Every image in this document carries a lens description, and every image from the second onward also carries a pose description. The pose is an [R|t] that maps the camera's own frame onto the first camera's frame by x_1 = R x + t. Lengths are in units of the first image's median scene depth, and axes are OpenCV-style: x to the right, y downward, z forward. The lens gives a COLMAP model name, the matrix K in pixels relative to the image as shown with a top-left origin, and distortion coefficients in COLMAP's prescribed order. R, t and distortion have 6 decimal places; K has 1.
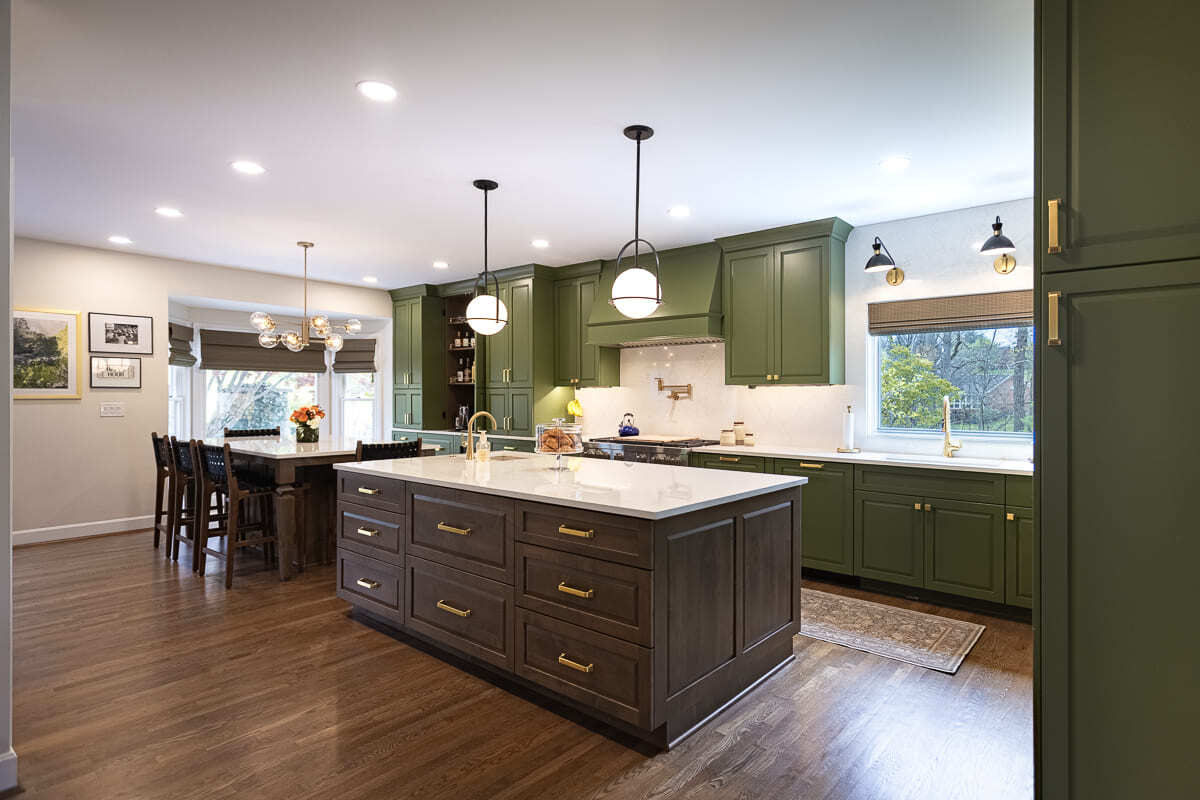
lens RADIAL K [[639.0, 0, 650.1], [0, 639.0, 397.2], [0, 0, 1]] dist [-0.003255, -0.000676]
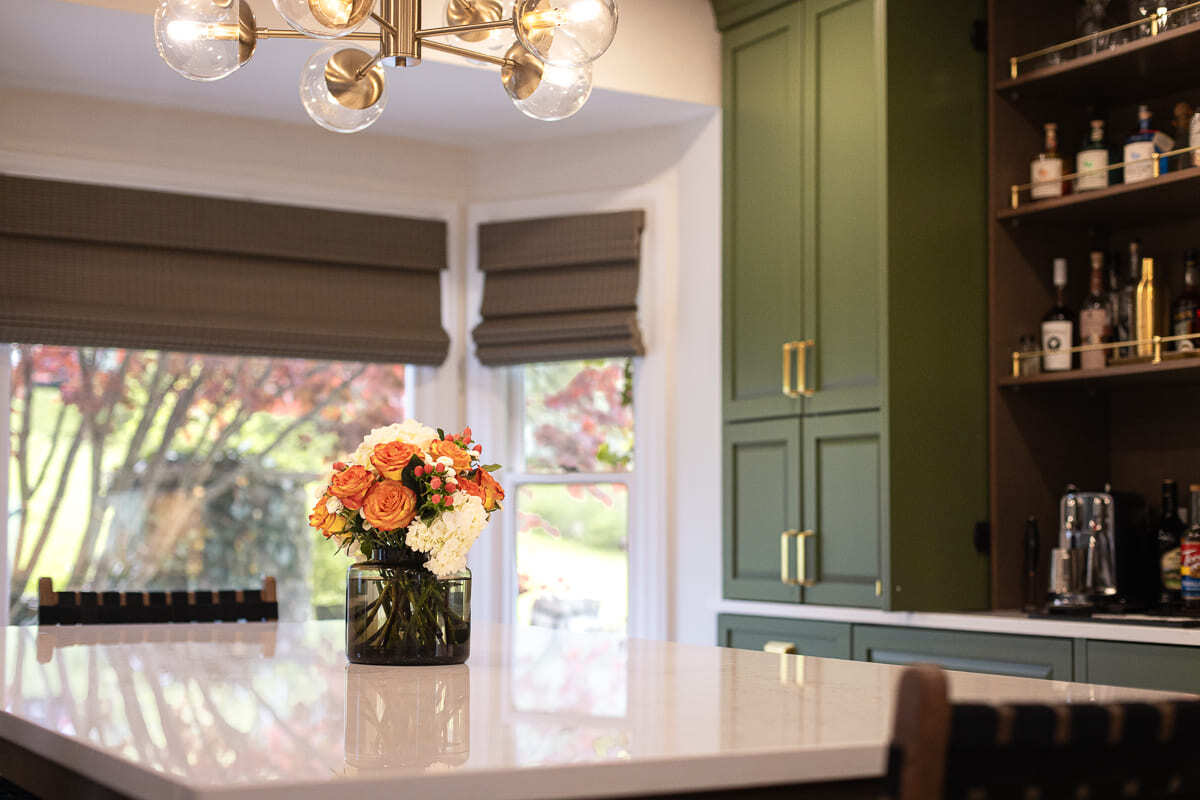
lens RADIAL K [[1807.7, 0, 600.0], [0, 1807.7, 400.0], [0, 0, 1]] dist [-0.007374, 0.023327]
pose [[0.937358, -0.025994, -0.347395, -0.434218], [-0.000065, 0.997199, -0.074792, 0.050807], [0.348367, 0.070130, 0.934731, 0.768868]]
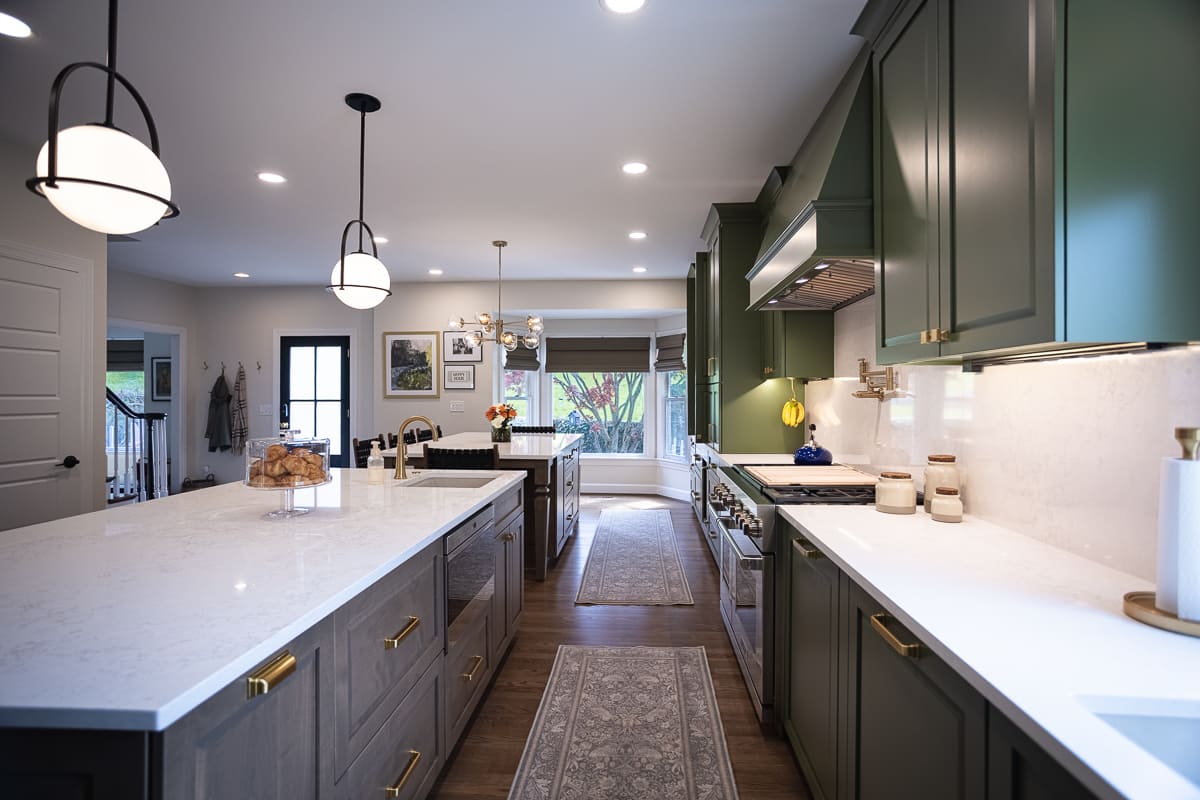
lens RADIAL K [[595.4, 0, 600.0], [0, 595.4, 400.0], [0, 0, 1]] dist [-0.000367, 0.000276]
pose [[0.566832, 0.003488, -0.823826, 0.425316], [0.001406, 0.999985, 0.005201, 0.001312], [0.823832, -0.004106, 0.566819, 0.803865]]
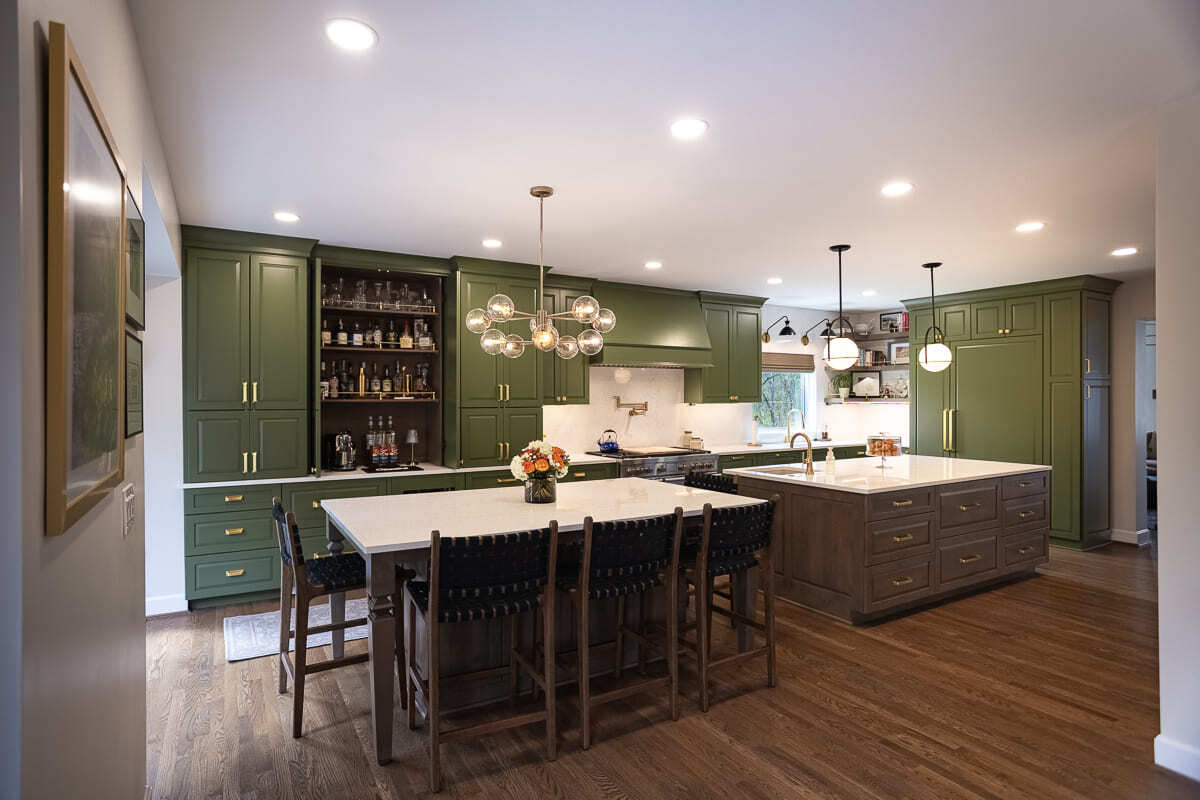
lens RADIAL K [[611.3, 0, 600.0], [0, 611.3, 400.0], [0, 0, 1]] dist [-0.000180, 0.000128]
pose [[0.349052, -0.006806, 0.937079, -1.443011], [0.005082, 0.999973, 0.005370, -0.043263], [-0.937090, 0.002887, 0.349077, 0.961839]]
